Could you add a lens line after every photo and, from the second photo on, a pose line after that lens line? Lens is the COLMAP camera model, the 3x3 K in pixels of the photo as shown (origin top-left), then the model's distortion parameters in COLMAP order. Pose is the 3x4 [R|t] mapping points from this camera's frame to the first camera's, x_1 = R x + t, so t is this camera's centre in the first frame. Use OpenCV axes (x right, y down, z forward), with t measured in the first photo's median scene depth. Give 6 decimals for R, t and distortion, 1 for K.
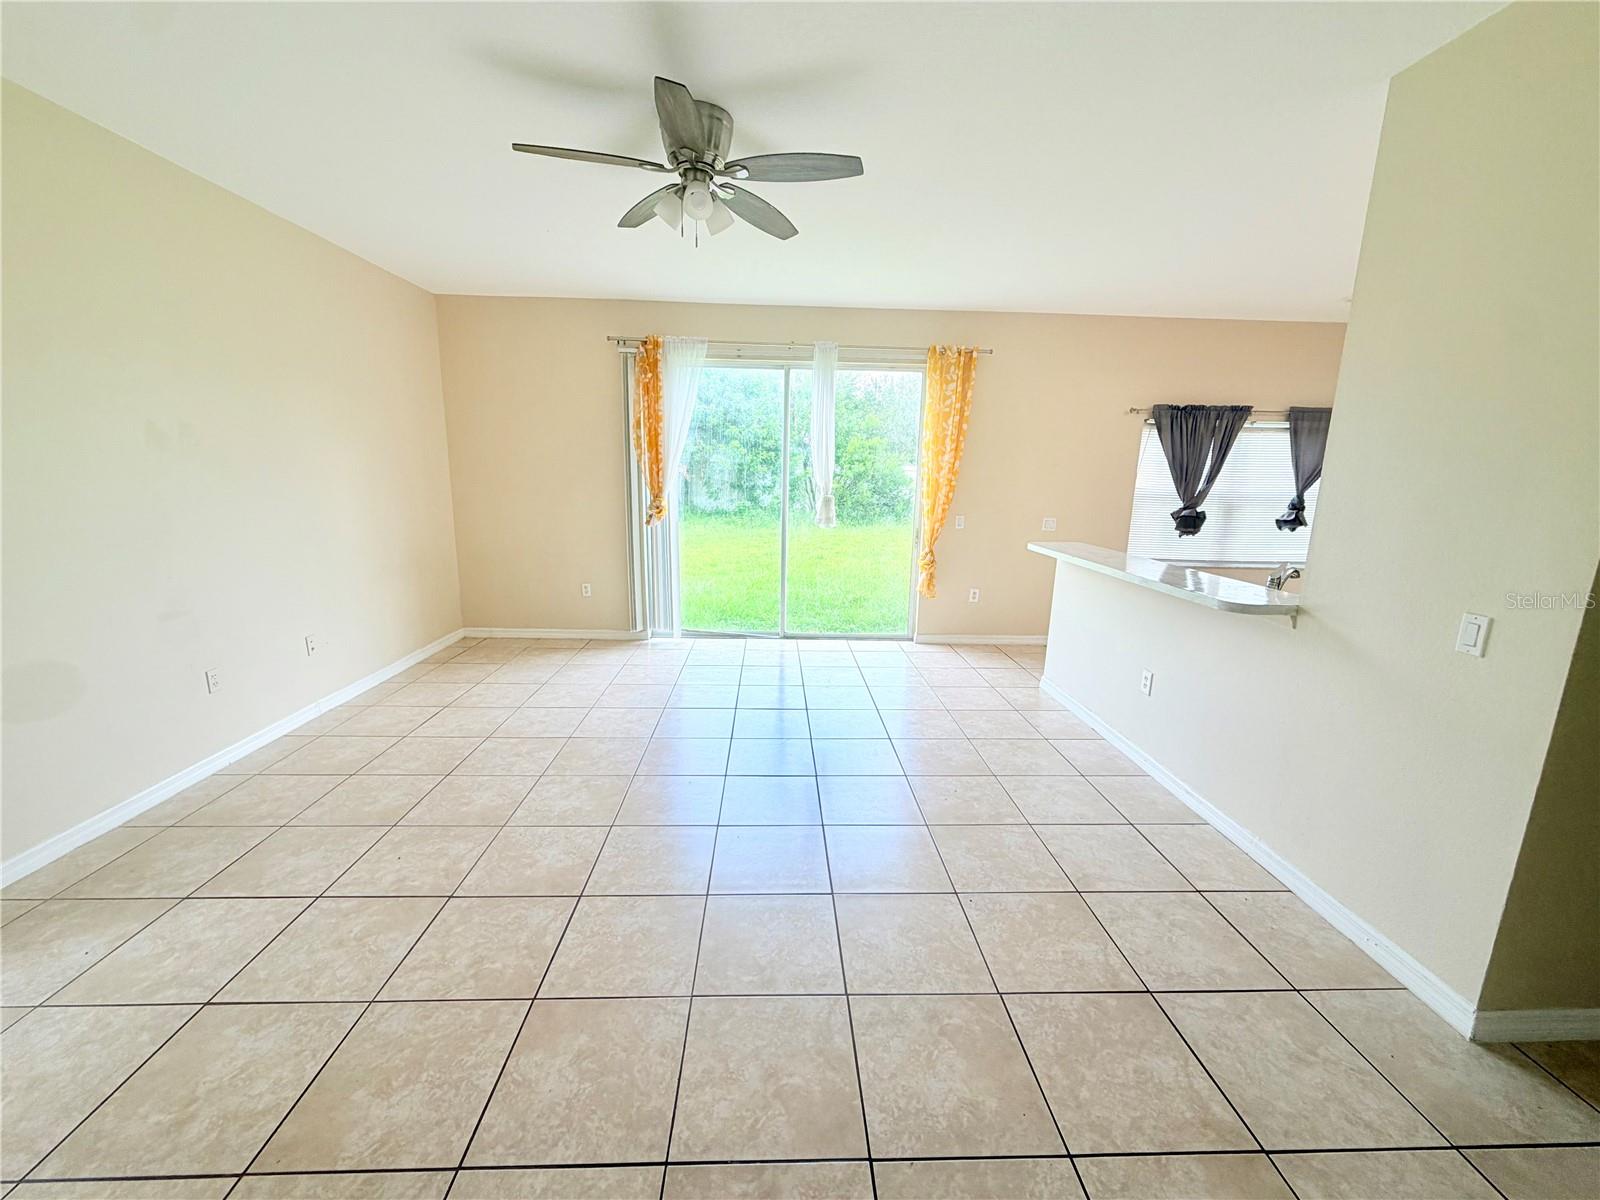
lens RADIAL K [[639.6, 0, 794.4], [0, 639.6, 600.4], [0, 0, 1]] dist [0.000789, 0.000754]
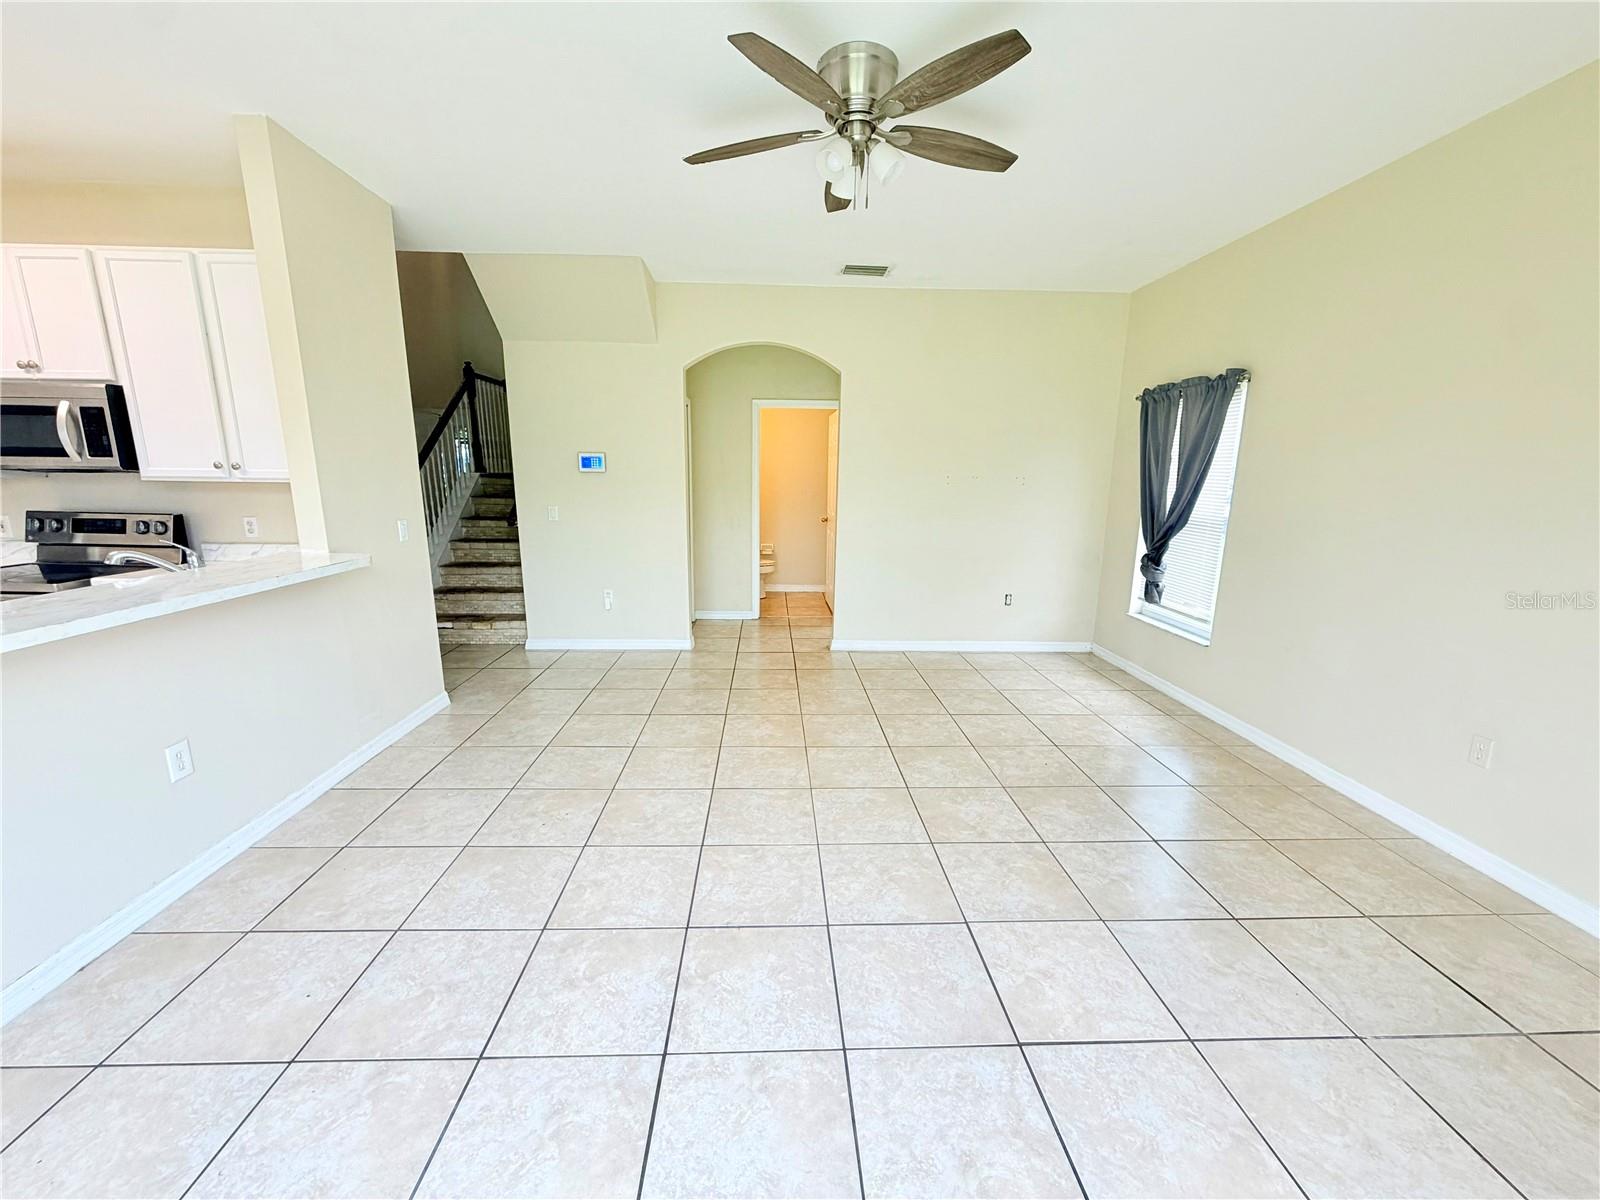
lens RADIAL K [[639.6, 0, 794.4], [0, 639.6, 600.4], [0, 0, 1]] dist [0.000789, 0.000754]
pose [[-0.999438, -0.031444, -0.011603, -0.035928], [-0.033473, 0.918861, 0.393158, -0.185720], [-0.001701, 0.393326, -0.919398, 0.958911]]
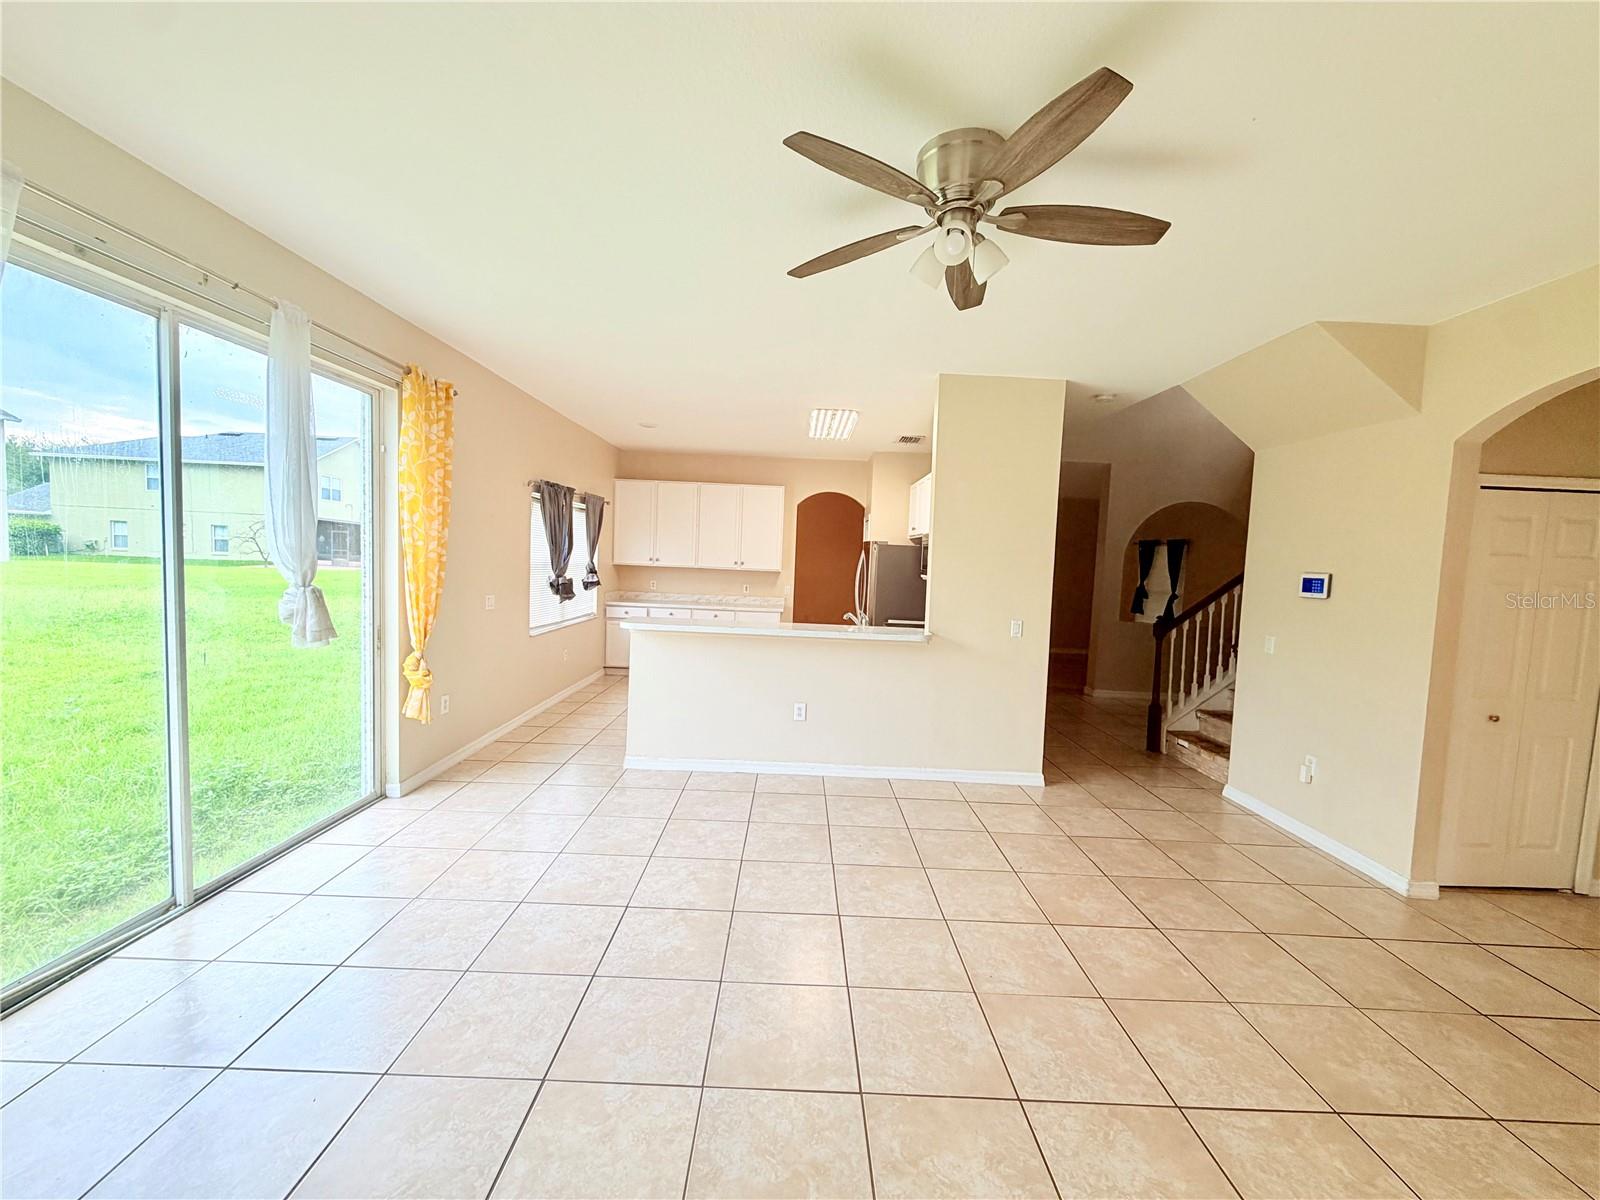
lens RADIAL K [[639.6, 0, 794.4], [0, 639.6, 600.4], [0, 0, 1]] dist [0.000789, 0.000754]
pose [[0.036277, -0.086531, 0.995588, -0.467917], [0.160401, 0.983832, 0.079664, -0.129042], [-0.986385, 0.156803, 0.049570, 0.570350]]
